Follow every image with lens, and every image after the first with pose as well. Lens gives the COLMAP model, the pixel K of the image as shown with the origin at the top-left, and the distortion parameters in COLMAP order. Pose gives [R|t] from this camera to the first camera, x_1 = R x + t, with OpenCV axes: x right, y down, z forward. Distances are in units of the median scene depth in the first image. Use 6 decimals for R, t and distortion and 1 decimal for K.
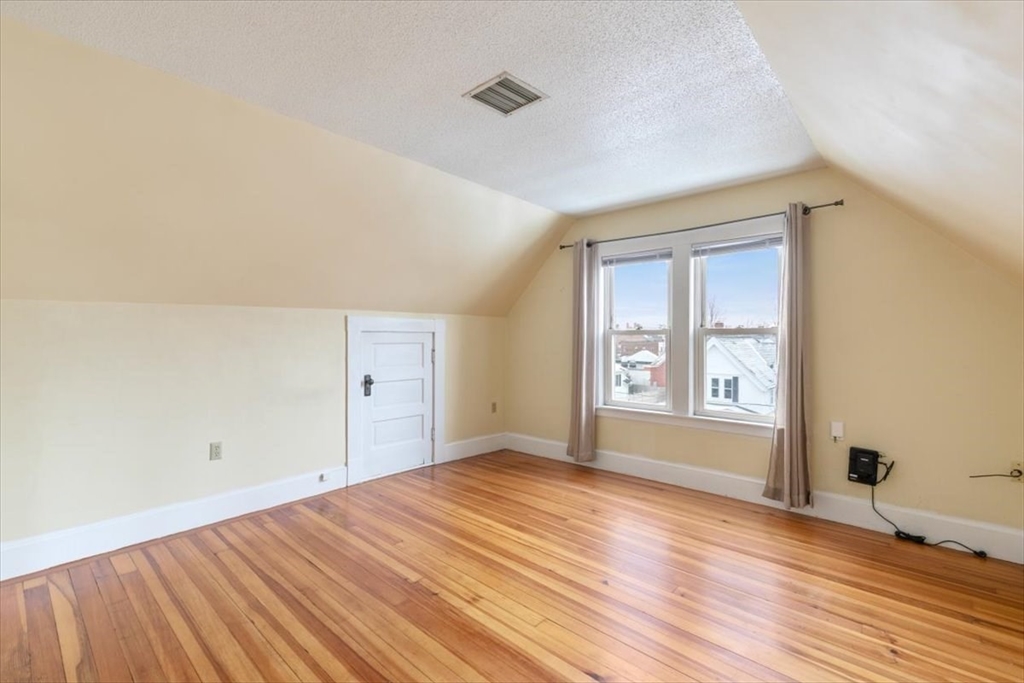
lens RADIAL K [[463.3, 0, 515.8], [0, 463.3, 336.0], [0, 0, 1]] dist [0.008586, 0.000706]
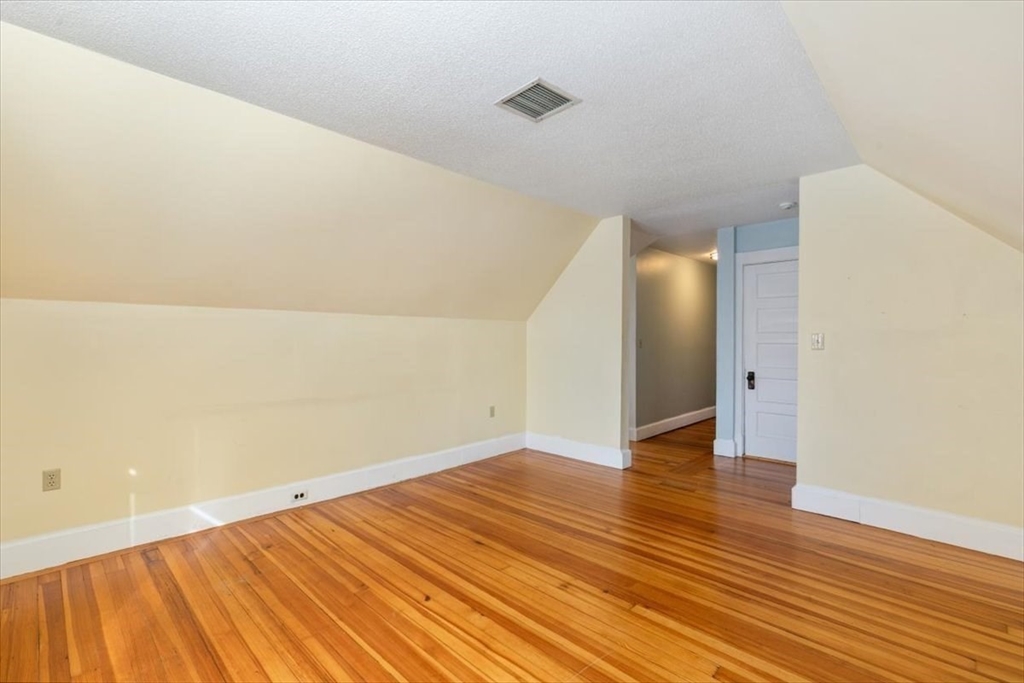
lens RADIAL K [[463.3, 0, 501.8], [0, 463.3, 340.1], [0, 0, 1]] dist [0.008586, 0.000706]
pose [[-0.997830, -0.008863, 0.065243, -0.006988], [-0.008513, 0.999948, 0.005628, 0.007774], [-0.065290, 0.005061, -0.997854, 1.265264]]
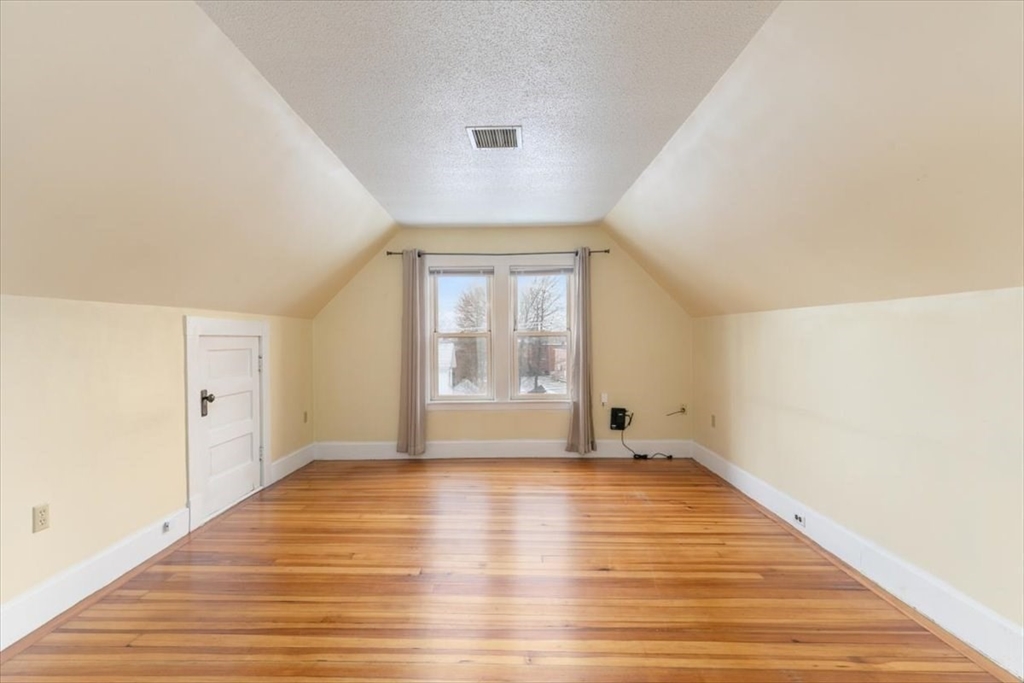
lens RADIAL K [[463.3, 0, 514.6], [0, 463.3, 341.2], [0, 0, 1]] dist [0.008586, 0.000706]
pose [[0.747267, -0.012881, 0.664399, -0.494768], [0.007333, 0.999911, 0.011138, -0.005617], [-0.664483, -0.003451, 0.747296, 0.046016]]
